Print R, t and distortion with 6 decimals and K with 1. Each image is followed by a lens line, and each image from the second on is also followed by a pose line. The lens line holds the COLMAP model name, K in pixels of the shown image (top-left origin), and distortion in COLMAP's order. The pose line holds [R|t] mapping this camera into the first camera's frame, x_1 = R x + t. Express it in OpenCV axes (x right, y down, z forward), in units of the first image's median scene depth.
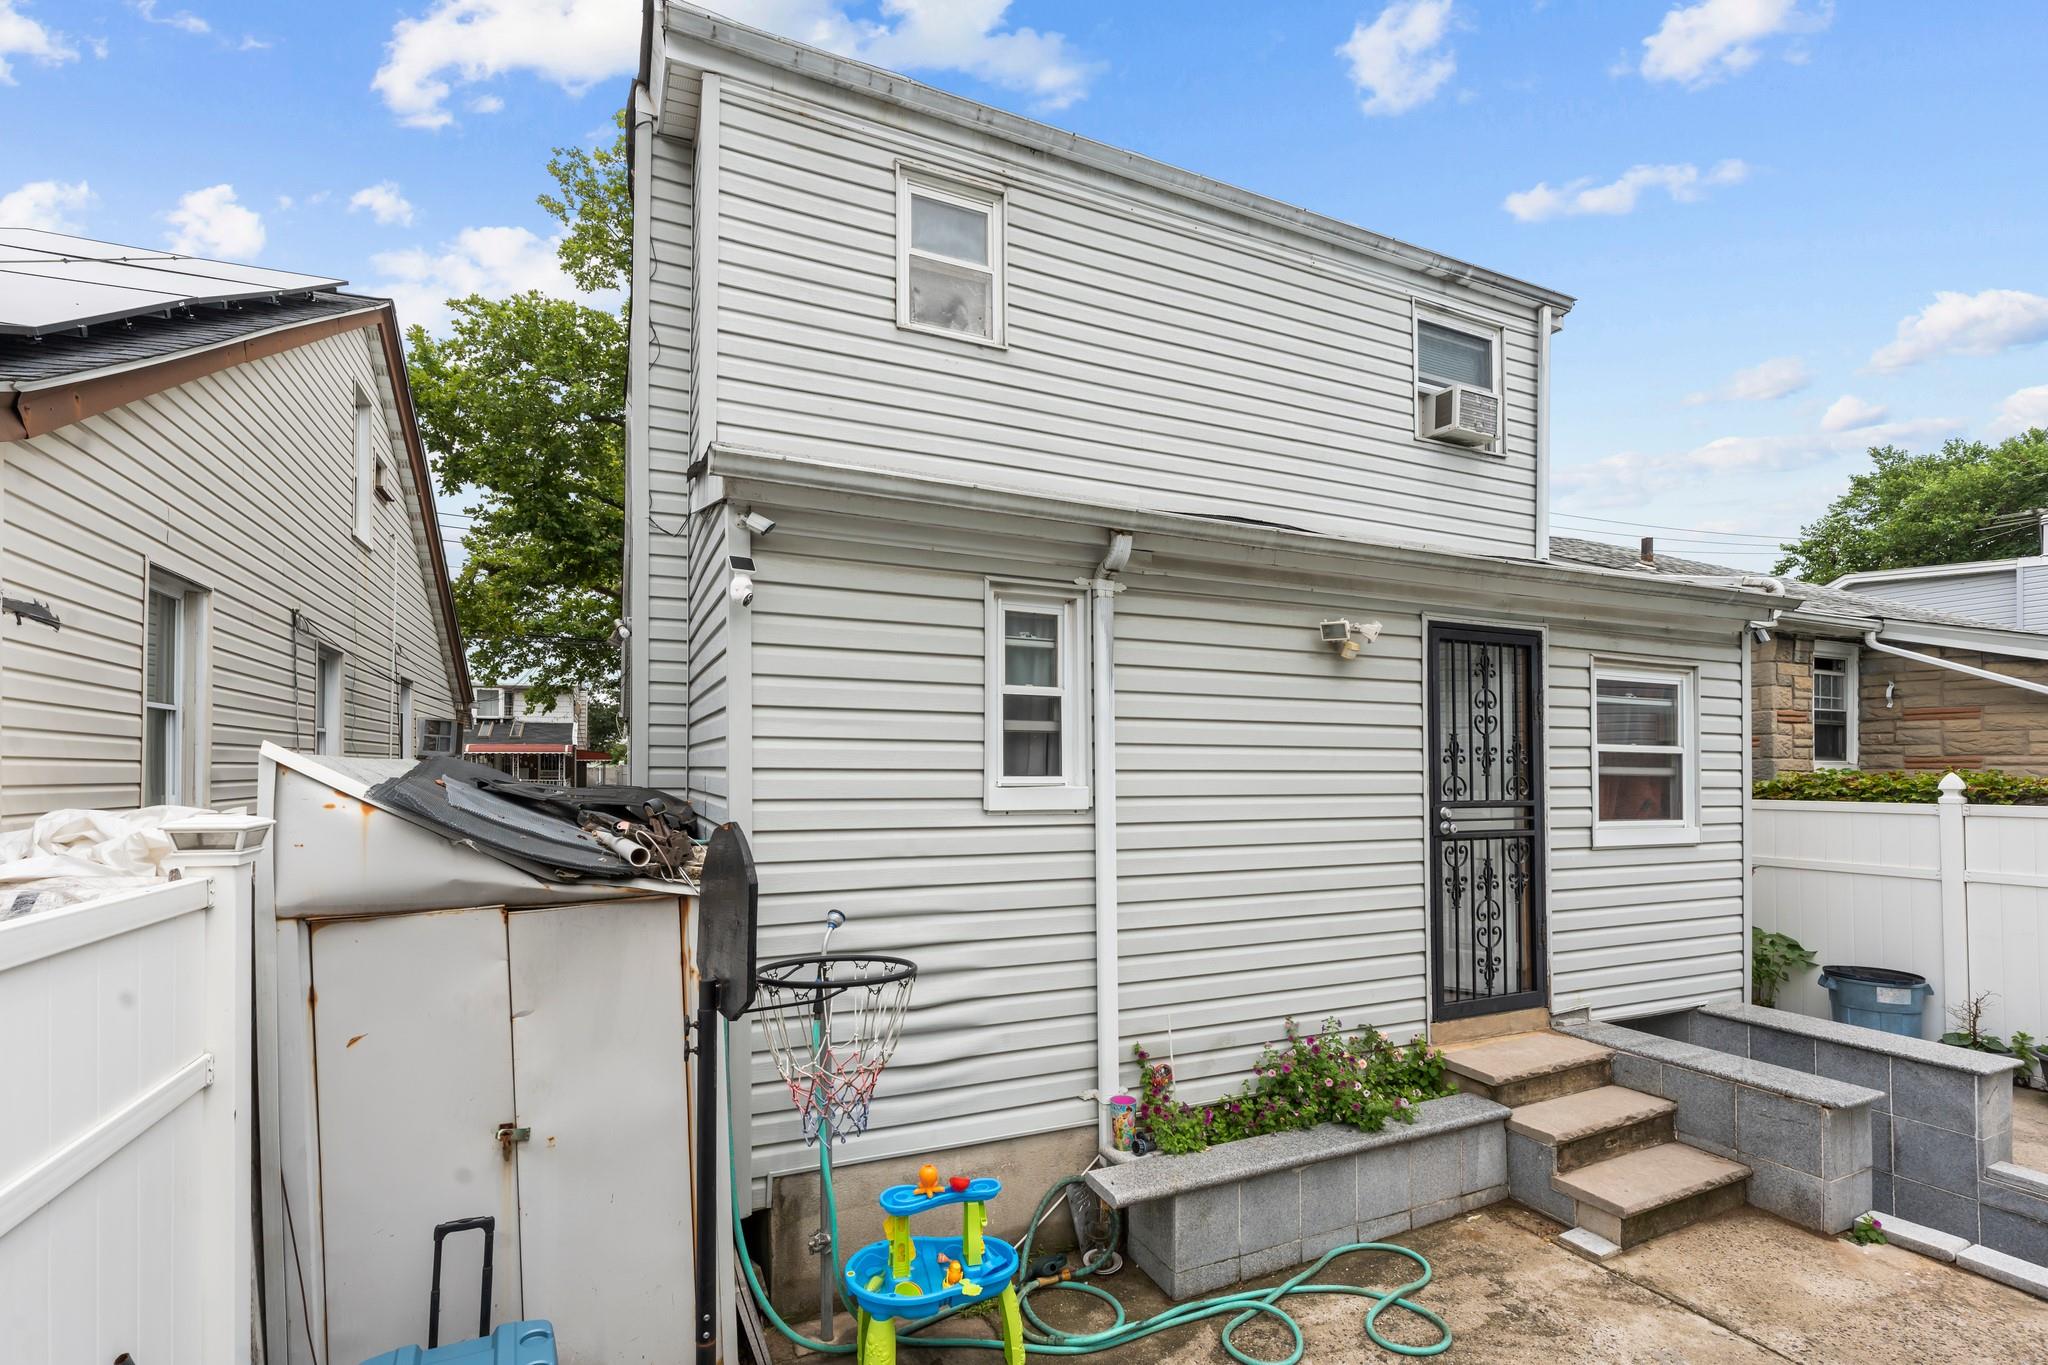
lens RADIAL K [[813.5, 0, 965.8], [0, 813.5, 761.6], [0, 0, 1]] dist [-0.000592, -0.000046]
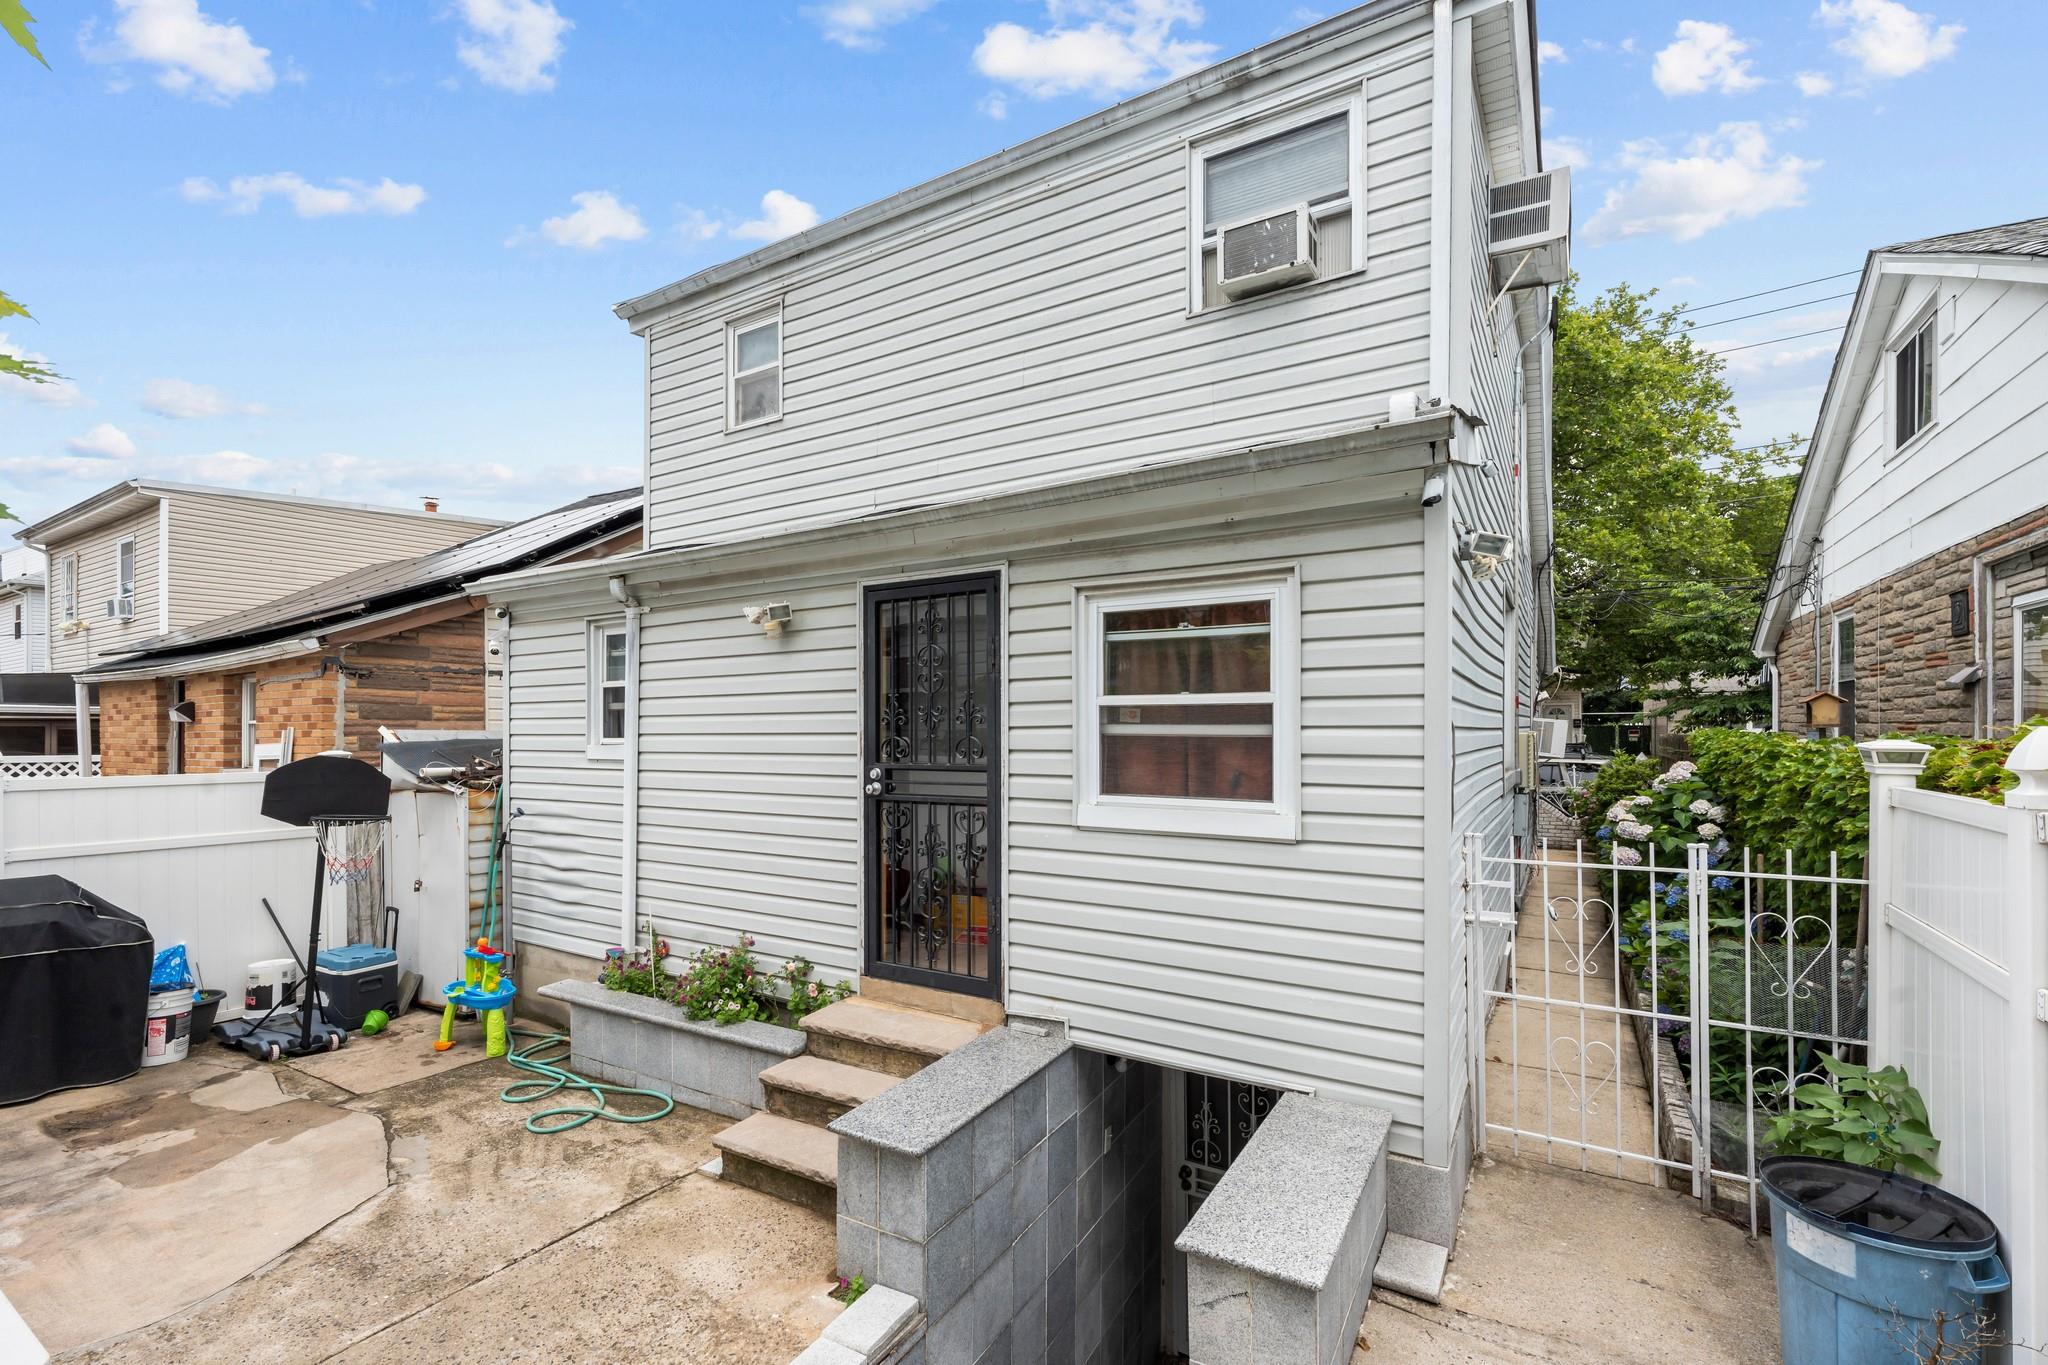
lens RADIAL K [[816.1, 0, 1022.7], [0, 816.1, 734.7], [0, 0, 1]] dist [-0.000900, -0.000072]
pose [[0.635860, -0.004206, -0.771793, 1.689106], [0.015489, 0.999853, 0.007313, 0.010764], [0.771649, -0.016604, 0.635832, 0.561410]]
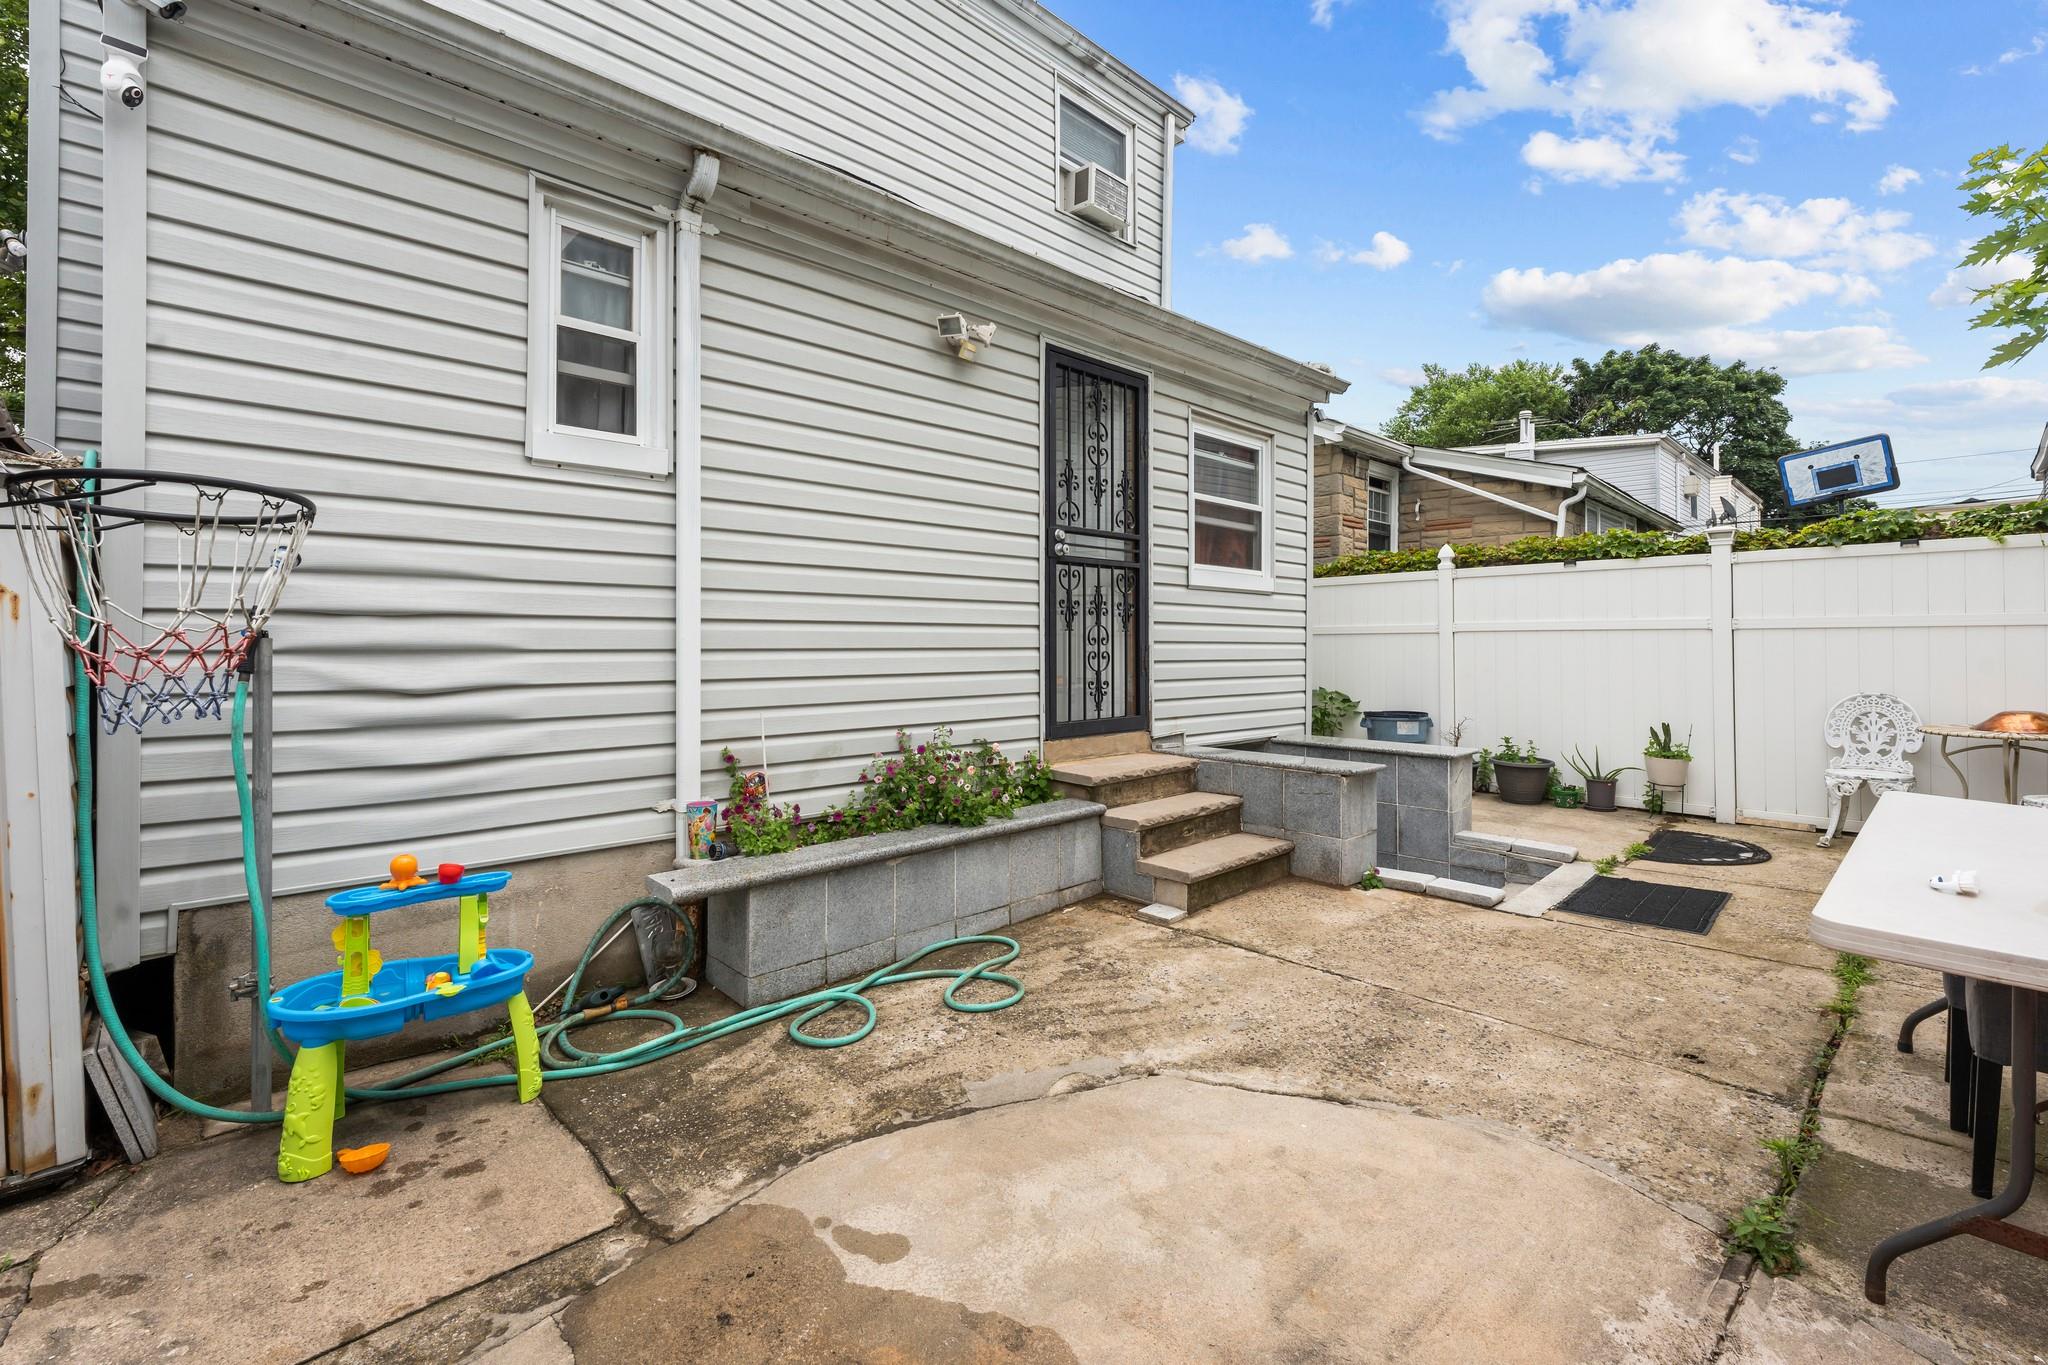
lens RADIAL K [[855.0, 0, 954.1], [0, 855.0, 627.7], [0, 0, 1]] dist [0.001204, -0.000266]
pose [[0.944332, 0.008039, 0.328896, 0.131727], [-0.009012, 0.999958, 0.001435, 0.202033], [-0.328871, -0.004319, 0.944365, 0.041293]]
